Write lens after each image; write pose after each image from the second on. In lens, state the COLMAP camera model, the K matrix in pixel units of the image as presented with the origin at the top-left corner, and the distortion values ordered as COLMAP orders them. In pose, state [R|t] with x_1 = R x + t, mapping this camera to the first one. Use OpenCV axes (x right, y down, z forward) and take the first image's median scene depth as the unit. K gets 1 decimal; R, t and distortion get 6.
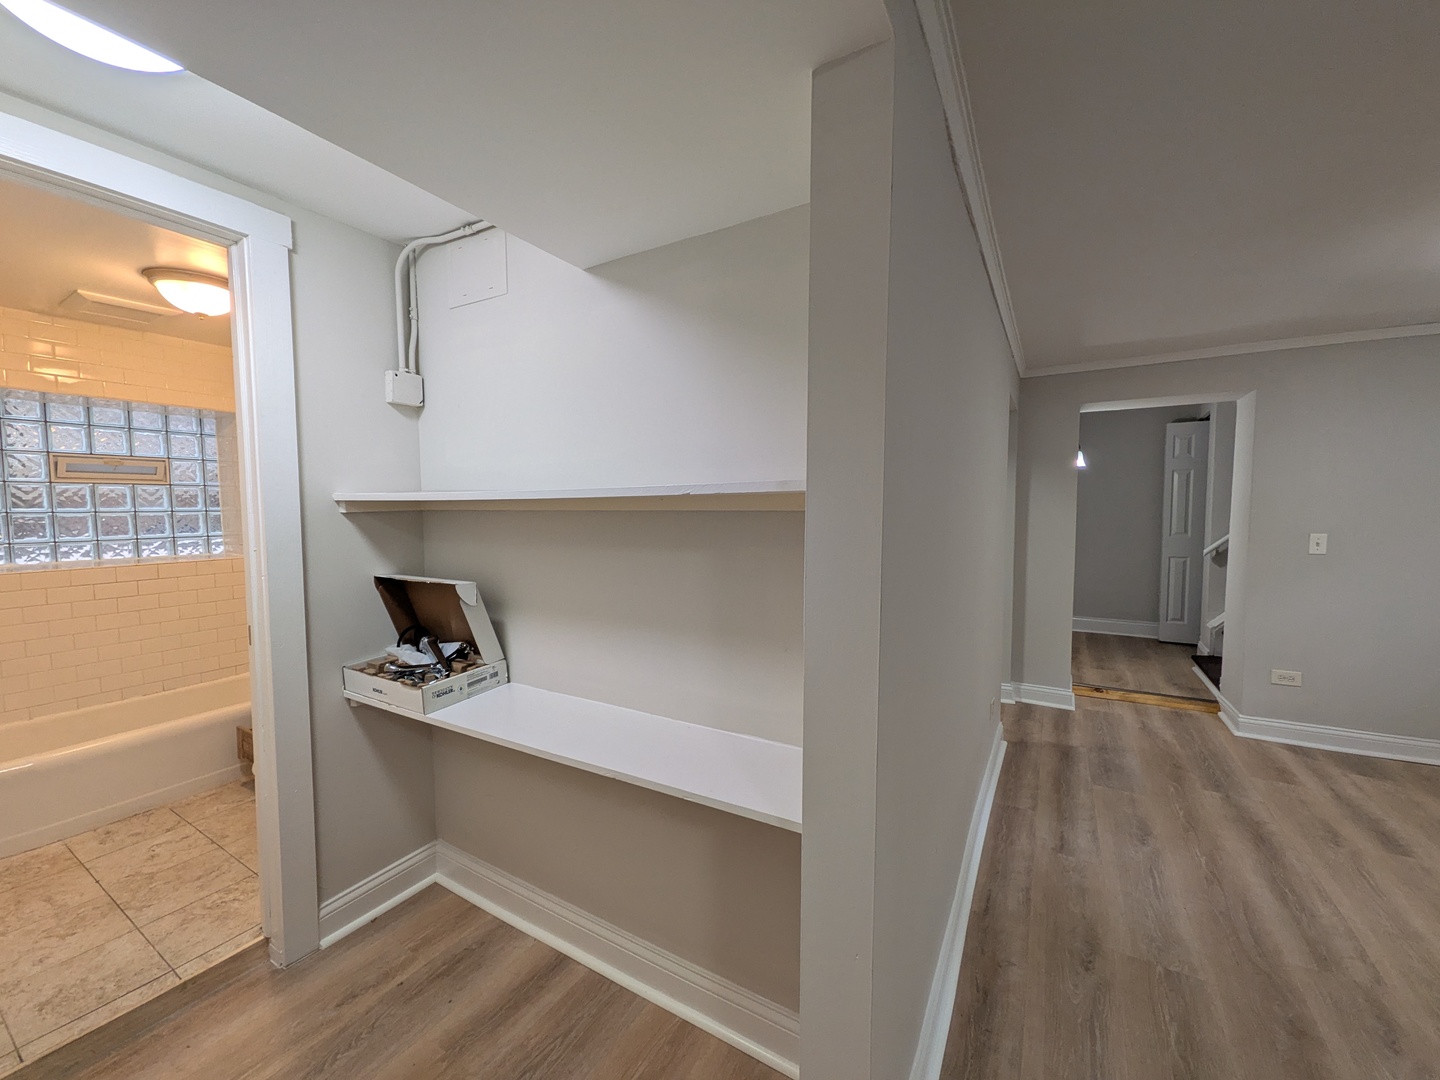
lens RADIAL K [[565.7, 0, 715.7], [0, 565.7, 539.2], [0, 0, 1]] dist [0.018134, -0.006768]
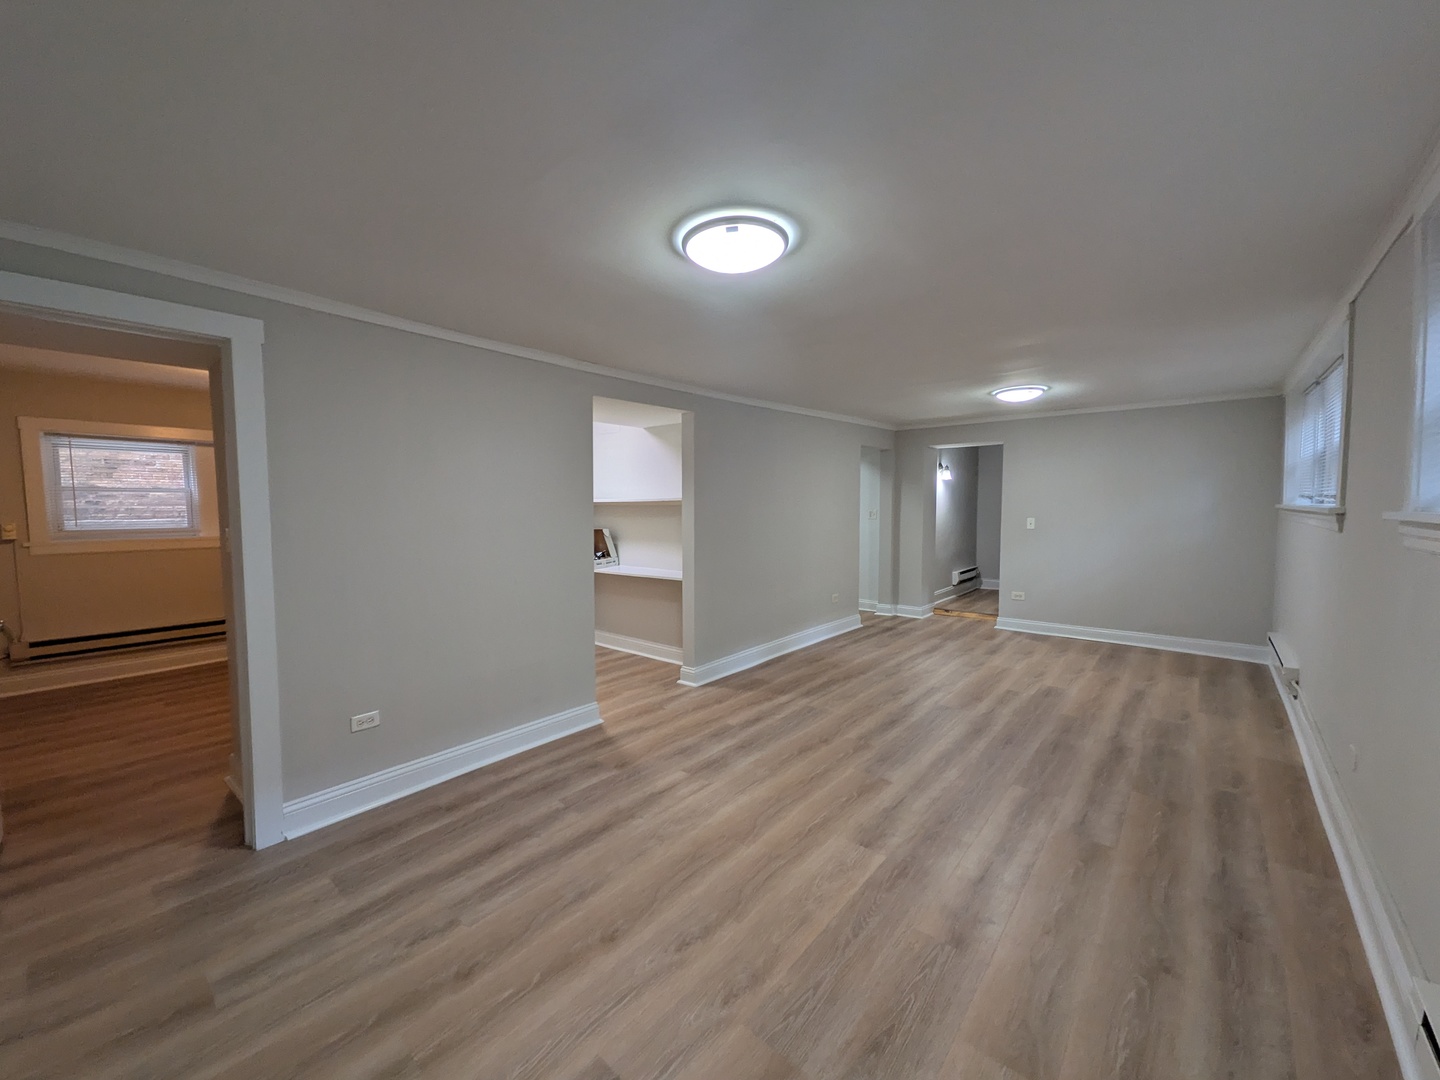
lens RADIAL K [[565.7, 0, 714.4], [0, 565.7, 540.2], [0, 0, 1]] dist [0.018134, -0.006768]
pose [[0.985156, 0.010549, -0.171337, 0.382716], [-0.009460, 0.999930, 0.007170, 0.064113], [0.171400, -0.005443, 0.985186, -1.108040]]
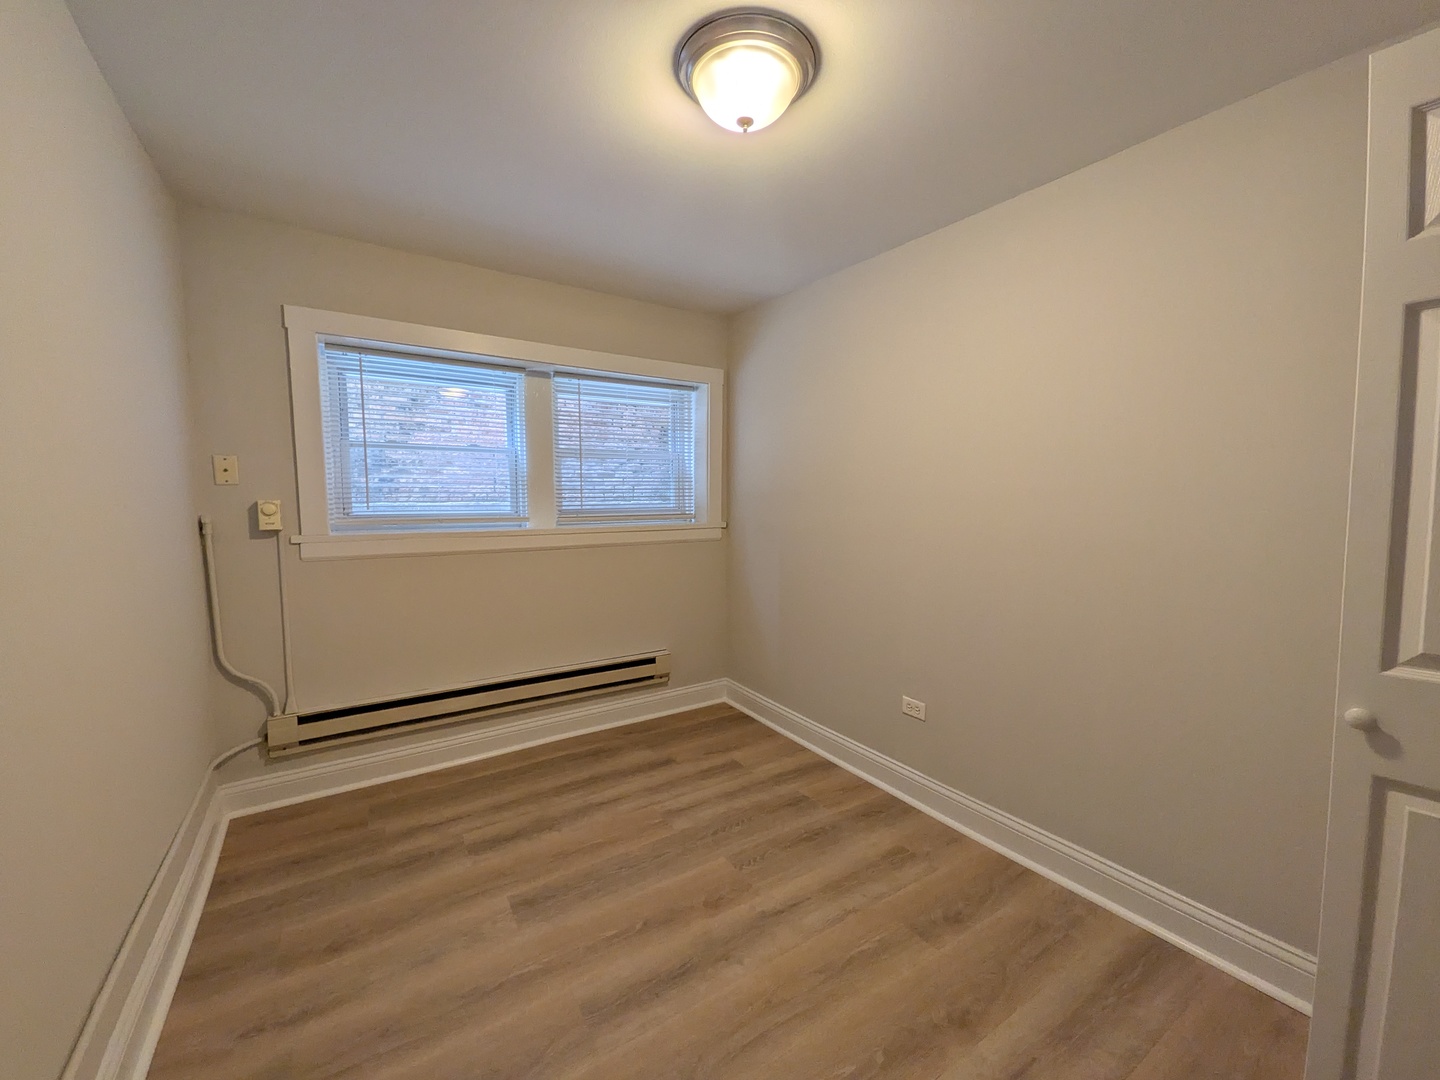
lens RADIAL K [[565.7, 0, 710.9], [0, 565.7, 534.6], [0, 0, 1]] dist [0.018134, -0.006768]
pose [[0.889219, 0.031641, -0.456386, 0.317068], [-0.027076, 0.999497, 0.016539, 0.064244], [0.456679, -0.002350, 0.889628, -1.066515]]
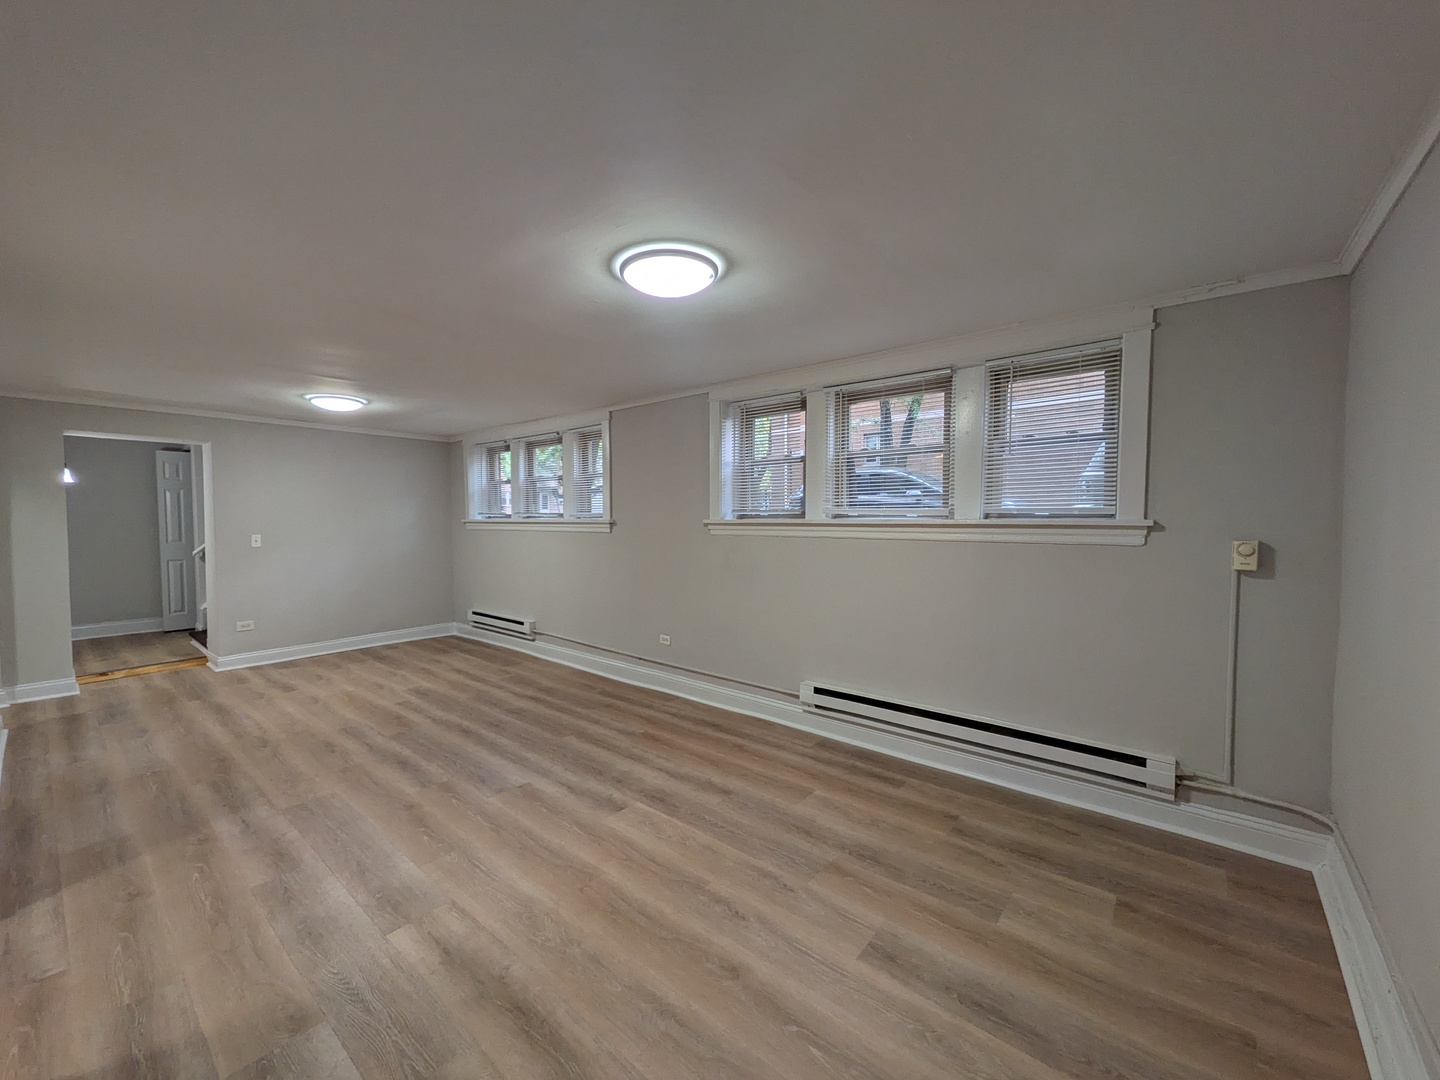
lens RADIAL K [[565.7, 0, 713.4], [0, 565.7, 540.2], [0, 0, 1]] dist [0.018134, -0.006768]
pose [[0.157633, -0.033114, 0.986942, -0.397009], [0.058884, 0.997974, 0.024080, 0.048778], [-0.985741, 0.054319, 0.159264, -0.613758]]
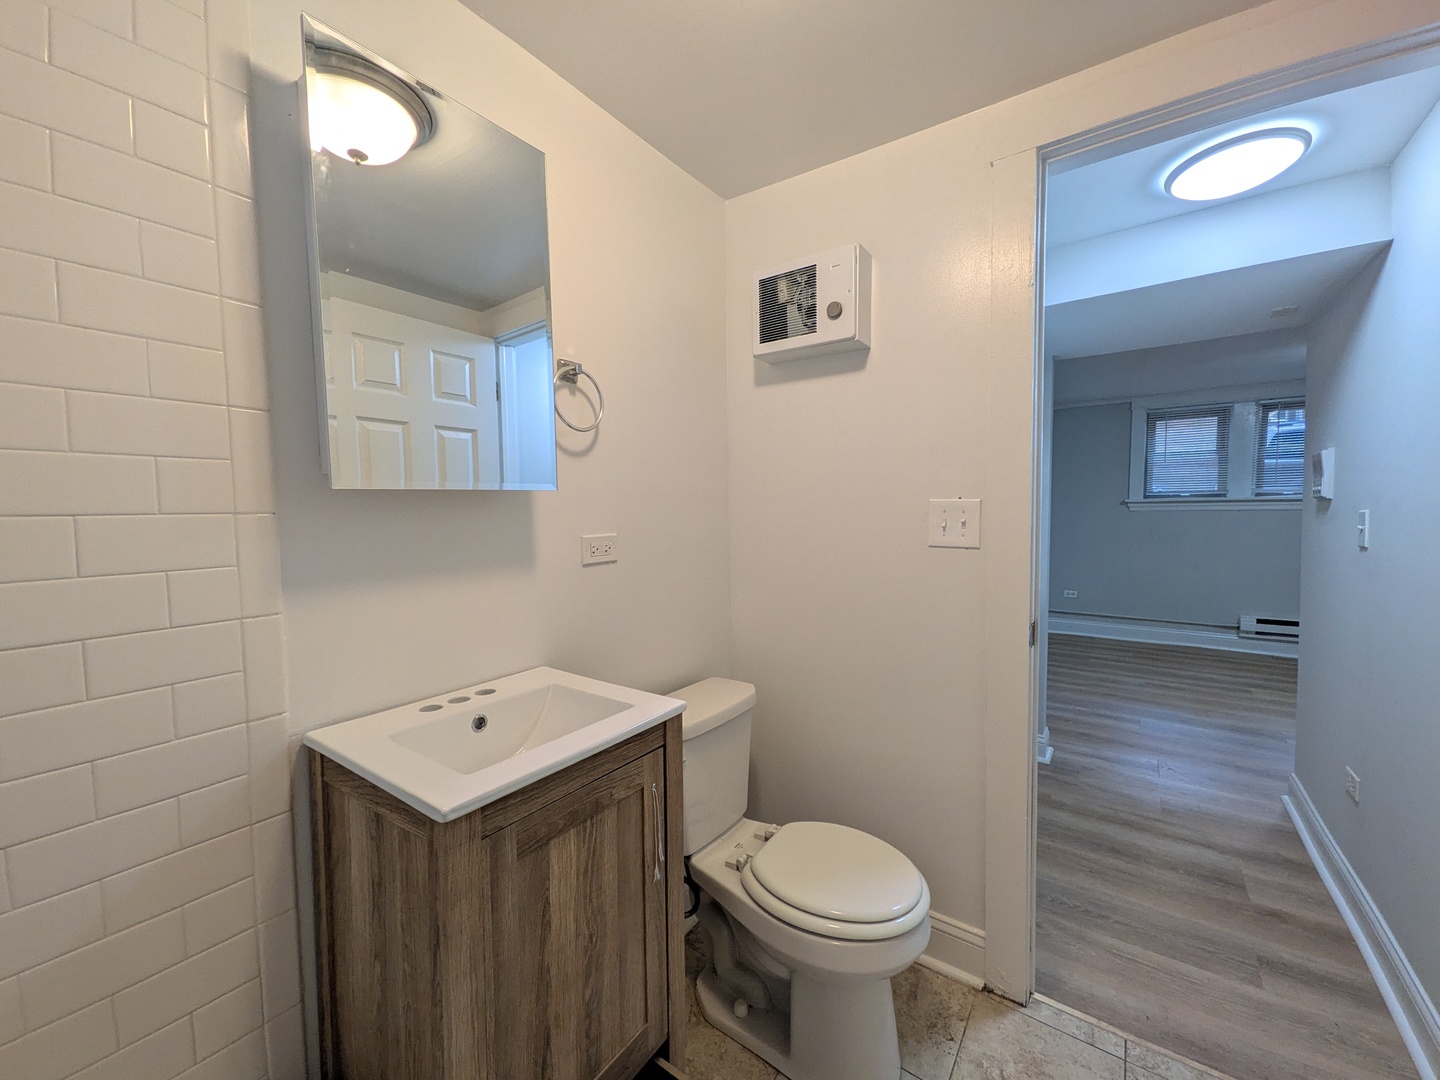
lens RADIAL K [[565.7, 0, 716.5], [0, 565.7, 539.1], [0, 0, 1]] dist [0.018134, -0.006768]
pose [[0.085436, -0.050865, 0.995044, -0.977271], [0.075235, 0.996174, 0.044463, -0.024428], [-0.993499, 0.071063, 0.088936, 0.803413]]
